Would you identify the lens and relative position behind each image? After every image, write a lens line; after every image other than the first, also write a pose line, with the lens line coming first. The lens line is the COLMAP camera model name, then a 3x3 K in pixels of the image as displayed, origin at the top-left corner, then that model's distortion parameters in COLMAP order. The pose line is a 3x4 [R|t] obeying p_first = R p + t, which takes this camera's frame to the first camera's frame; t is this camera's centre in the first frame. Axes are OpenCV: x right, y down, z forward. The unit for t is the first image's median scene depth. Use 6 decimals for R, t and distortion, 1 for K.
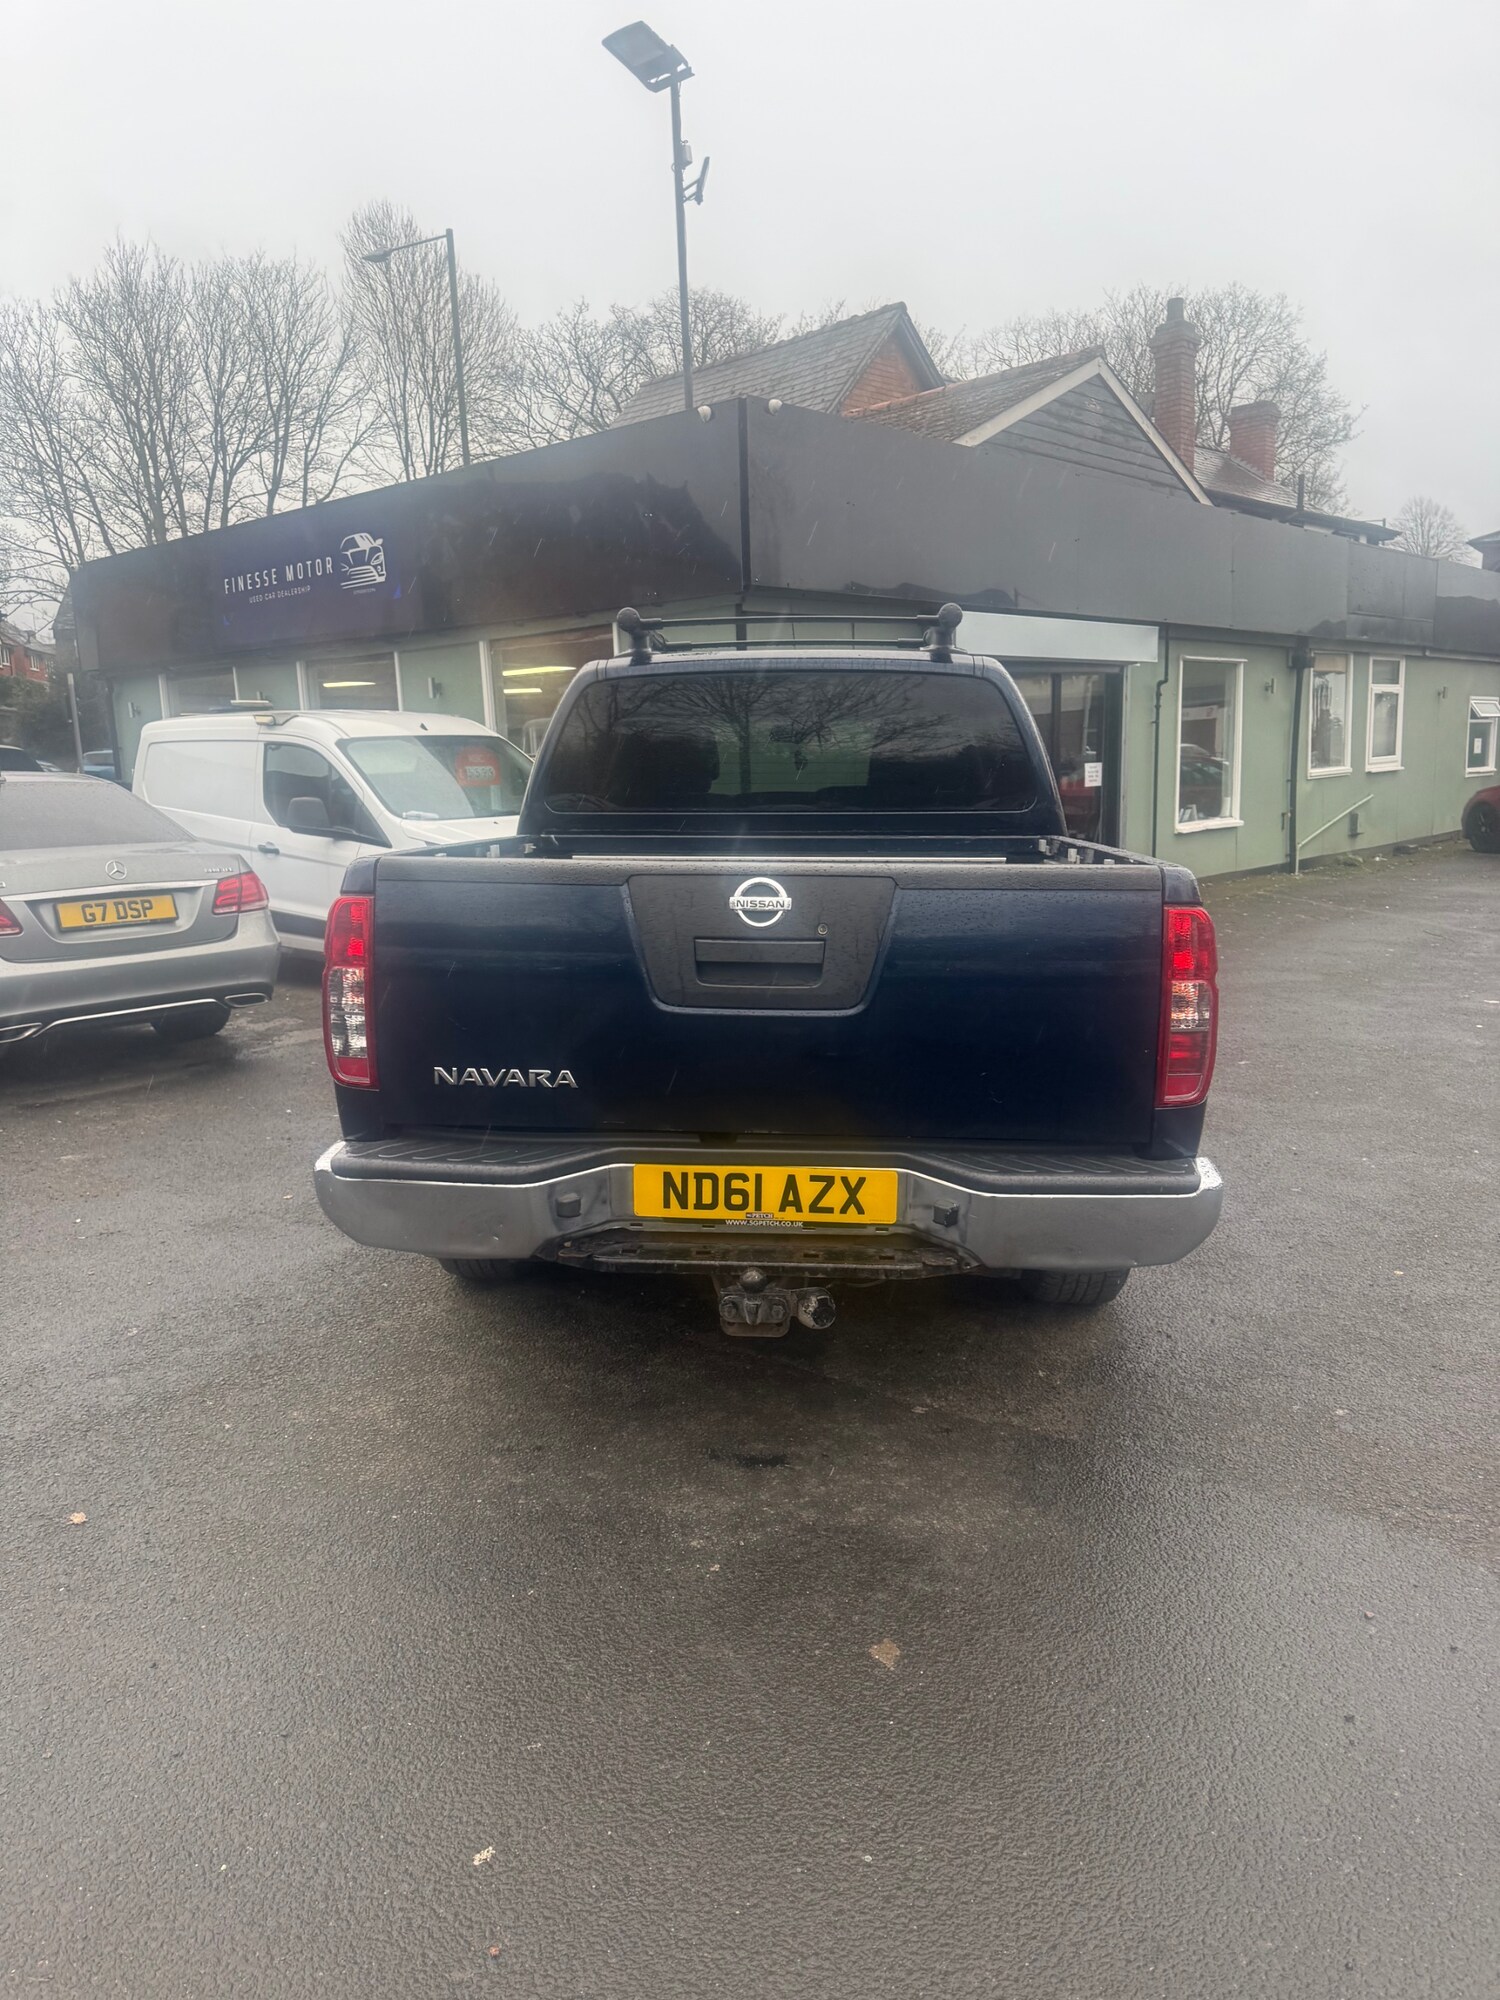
lens RADIAL K [[1396.5, 0, 739.7], [0, 1396.5, 996.6], [0, 0, 1]] dist [0.114763, -0.188802]
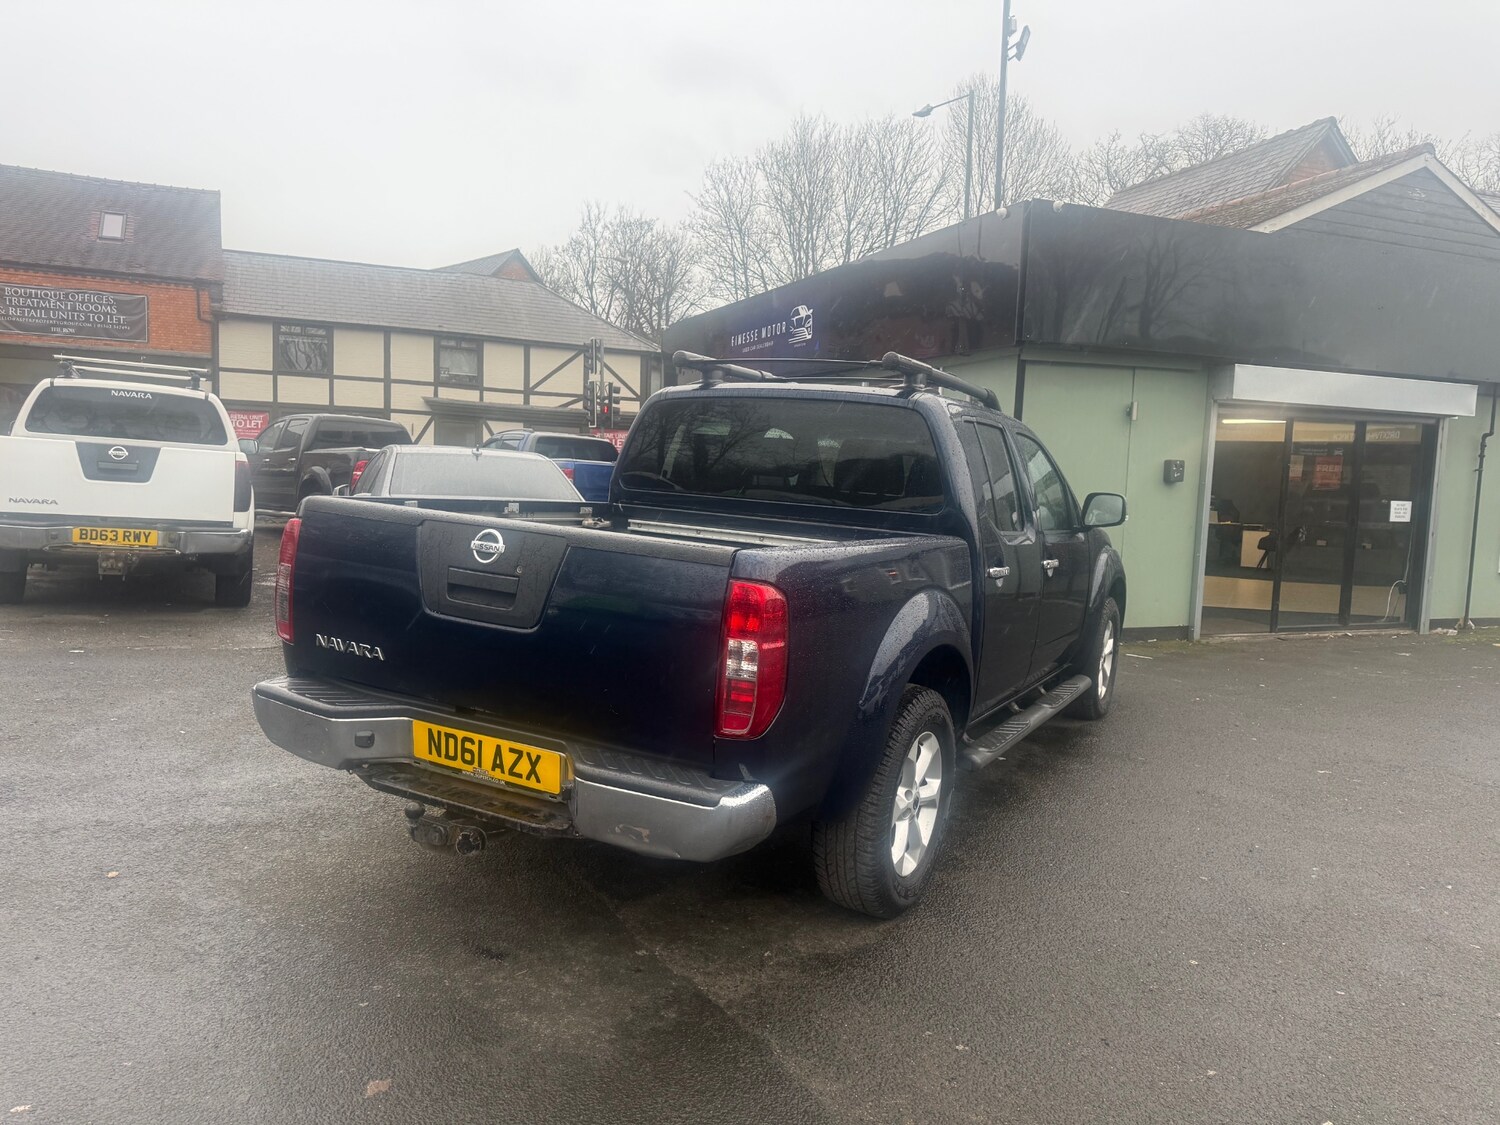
lens RADIAL K [[1054.5, 0, 756.2], [0, 1054.5, 561.0], [0, 0, 1]] dist [0.069871, -0.086967]
pose [[0.905501, 0.100037, -0.412384, 0.166185], [-0.133015, 0.989750, -0.051977, -0.007796], [0.402957, 0.101918, 0.909526, 0.031827]]
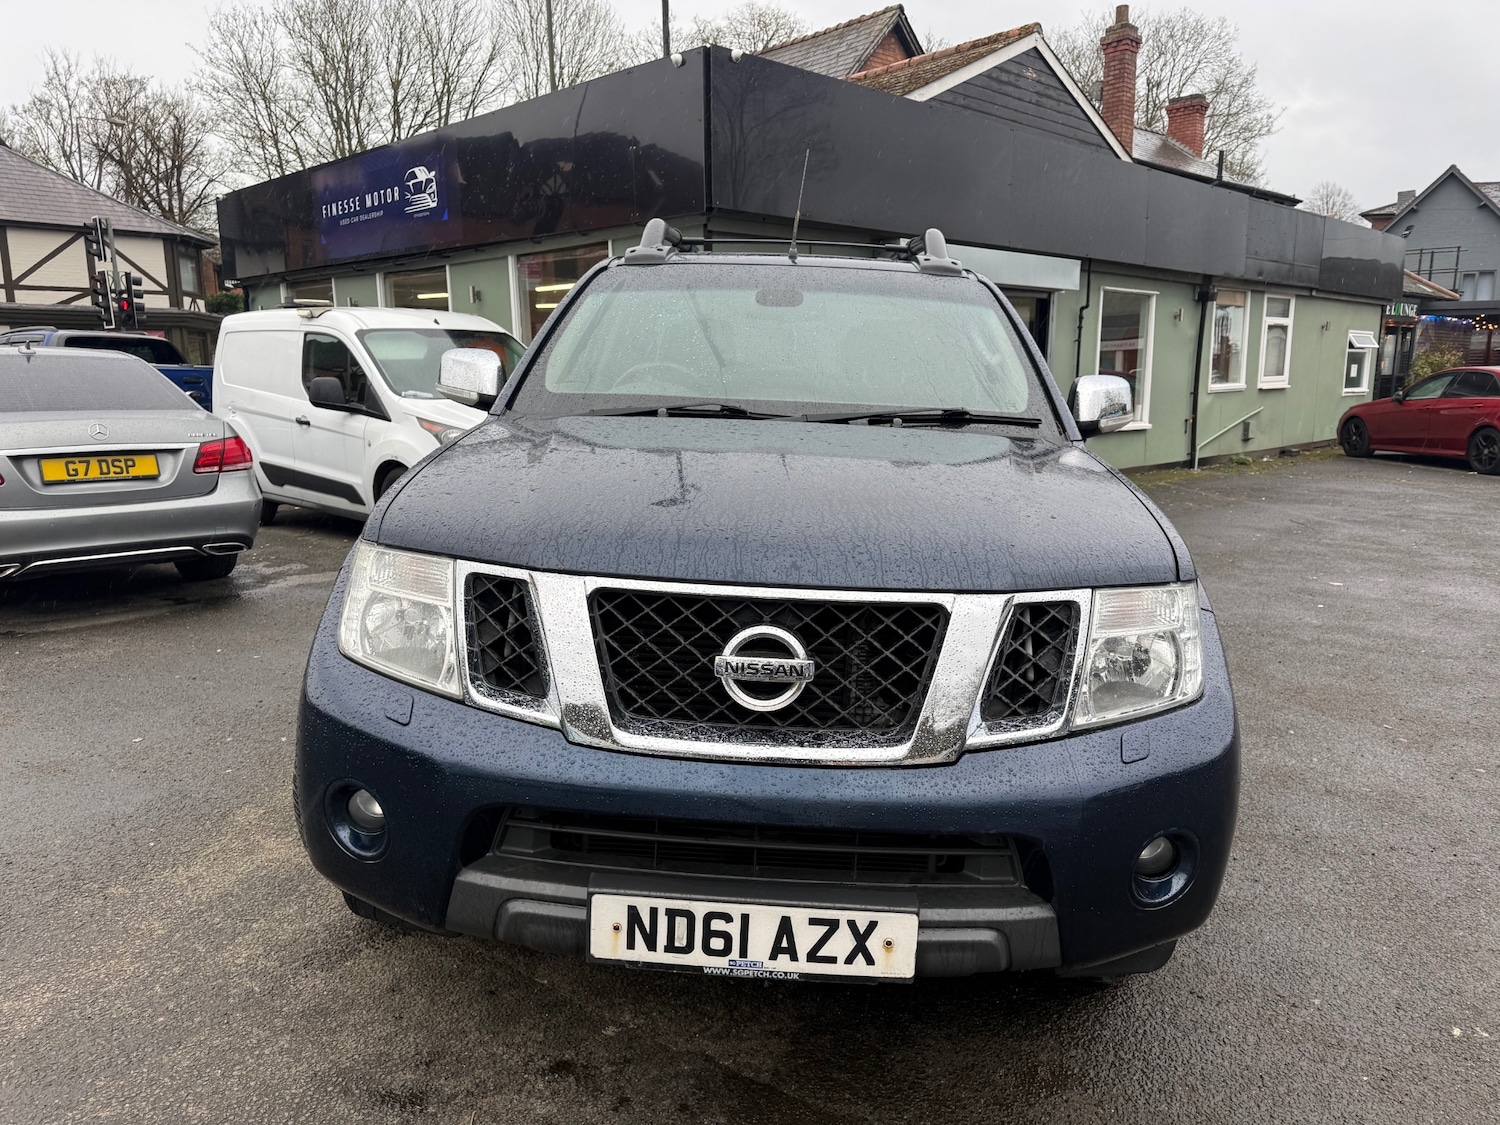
lens RADIAL K [[1061.0, 0, 750.9], [0, 1061.0, 565.2], [0, 0, 1]] dist [0.046639, -0.055573]
pose [[0.998790, 0.032637, -0.036783, 0.066178], [-0.032158, 0.999391, 0.013556, -0.005881], [0.037203, -0.012357, 0.999231, 0.089085]]
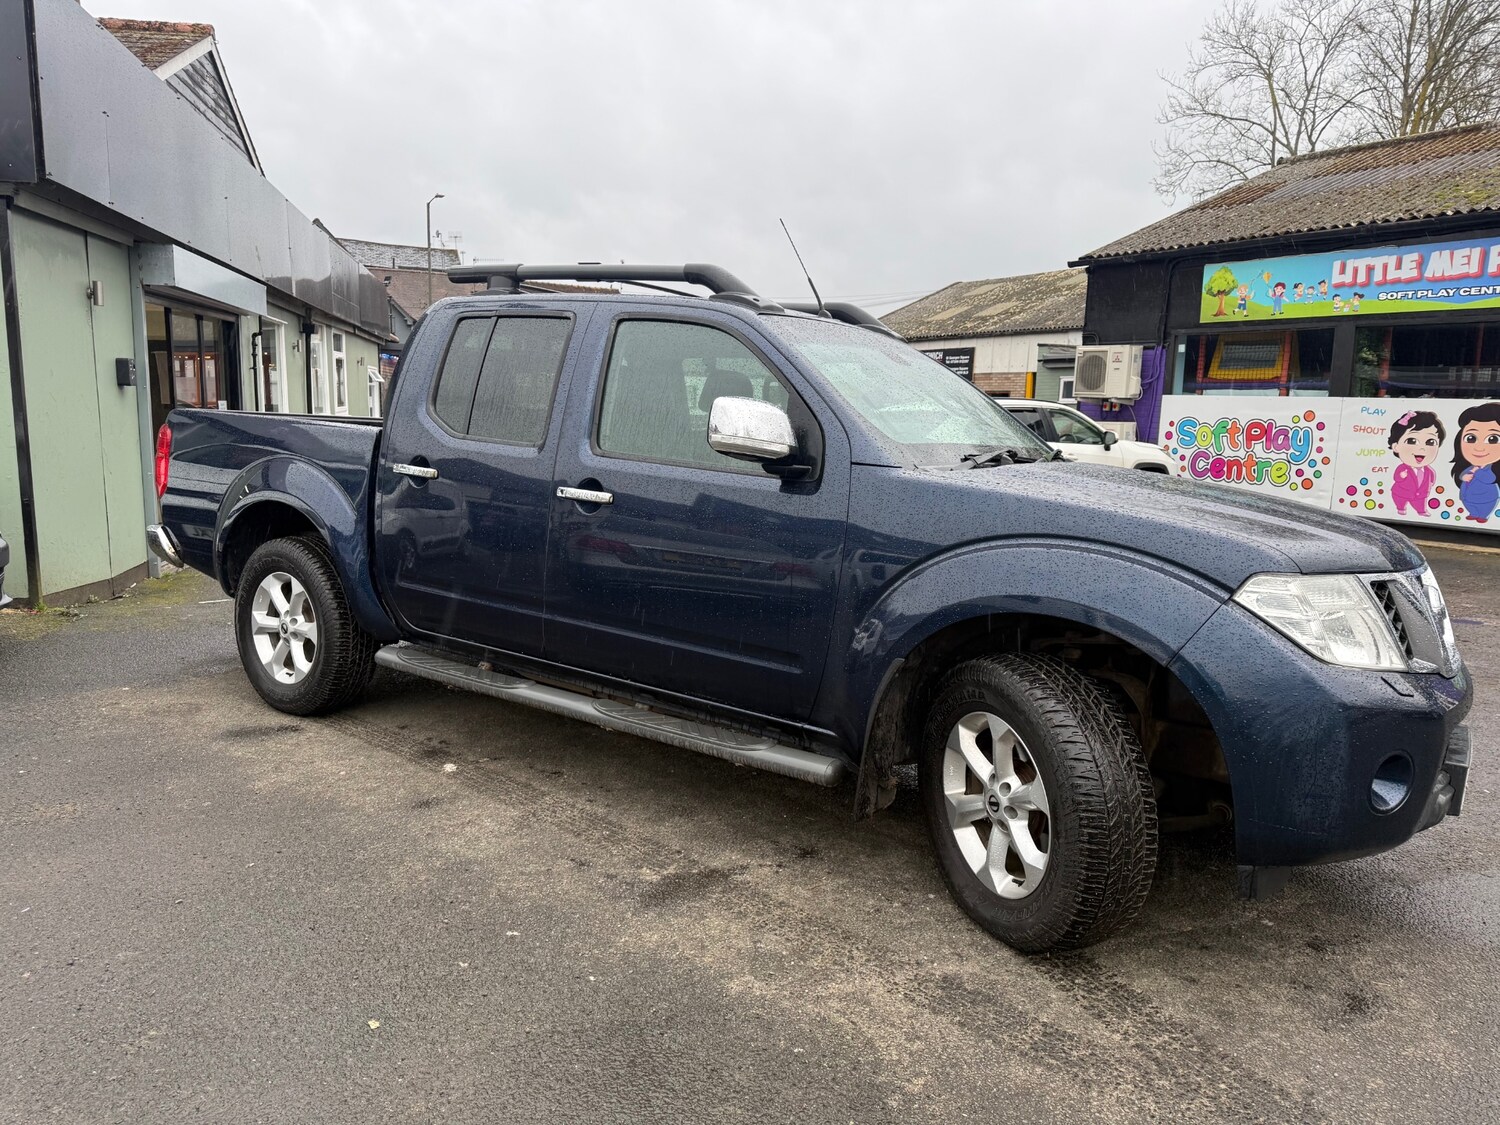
lens RADIAL K [[1052.6, 0, 743.6], [0, 1052.6, 559.0], [0, 0, 1]] dist [0.050508, -0.066595]
pose [[0.571631, -0.078342, 0.816762, -0.239191], [0.100755, 0.994600, 0.024883, -0.024650], [-0.814301, 0.068069, 0.576437, 0.230605]]
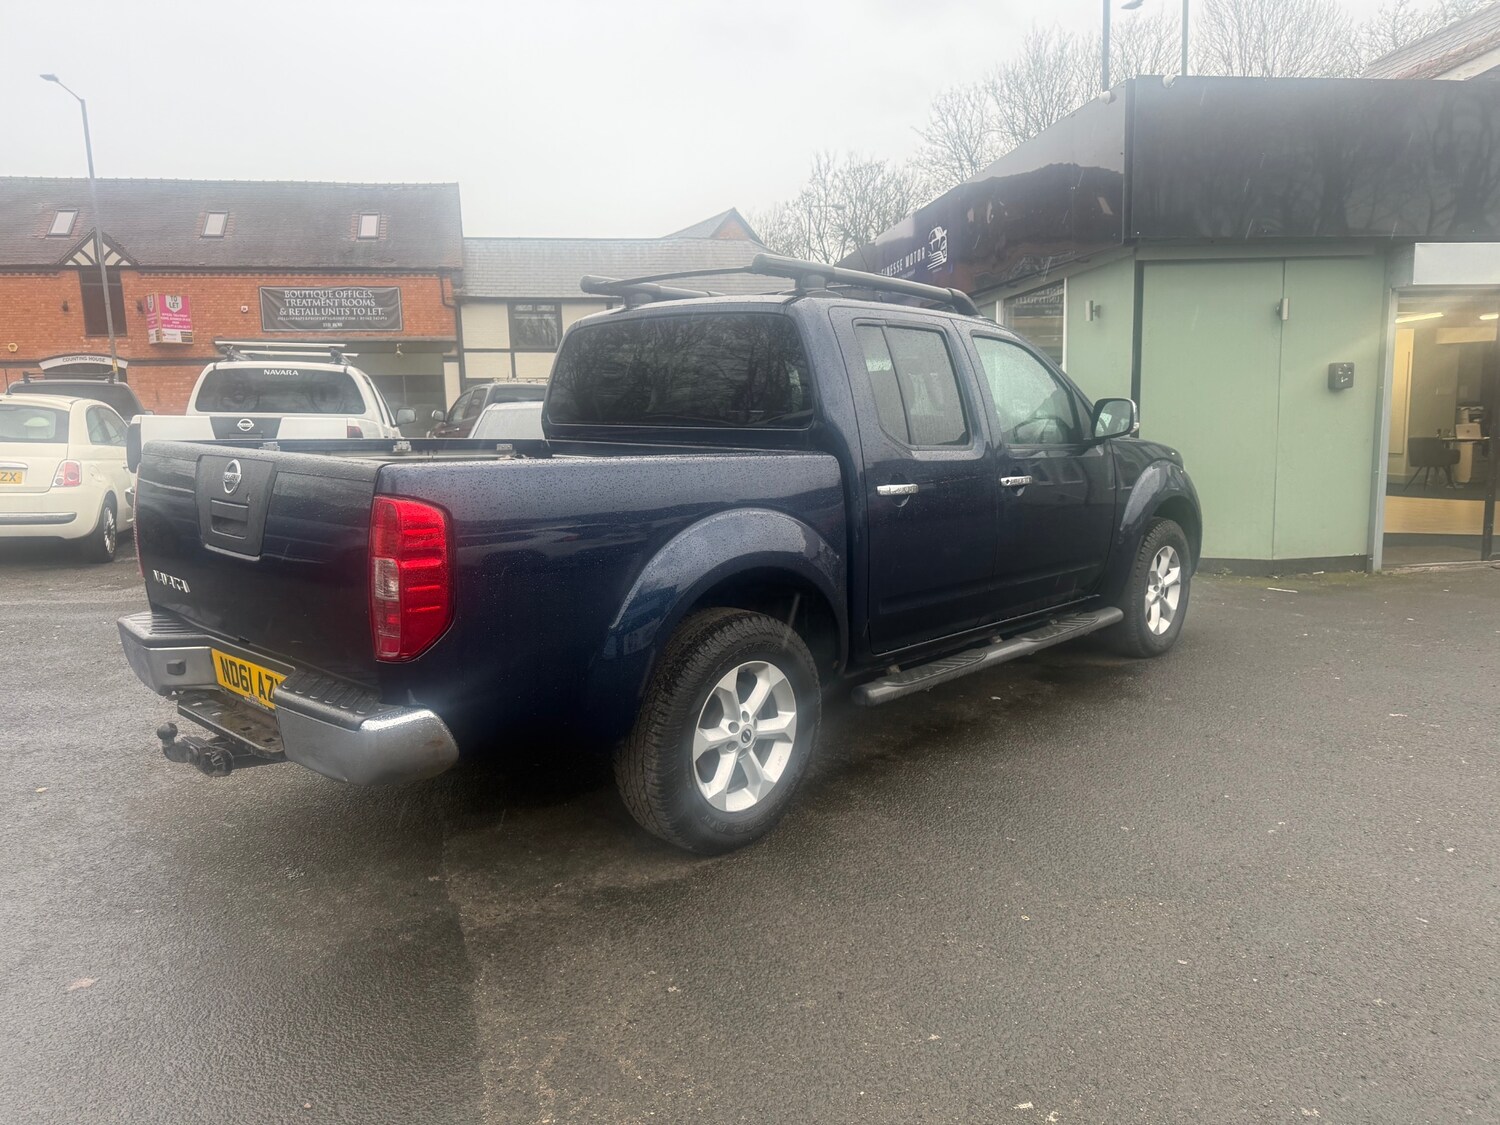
lens RADIAL K [[1061.0, 0, 750.9], [0, 1061.0, 565.2], [0, 0, 1]] dist [0.046639, -0.055573]
pose [[0.781374, 0.096273, -0.616592, 0.263125], [-0.103331, 0.994350, 0.024310, -0.013873], [0.615448, 0.044718, 0.786908, 0.109936]]
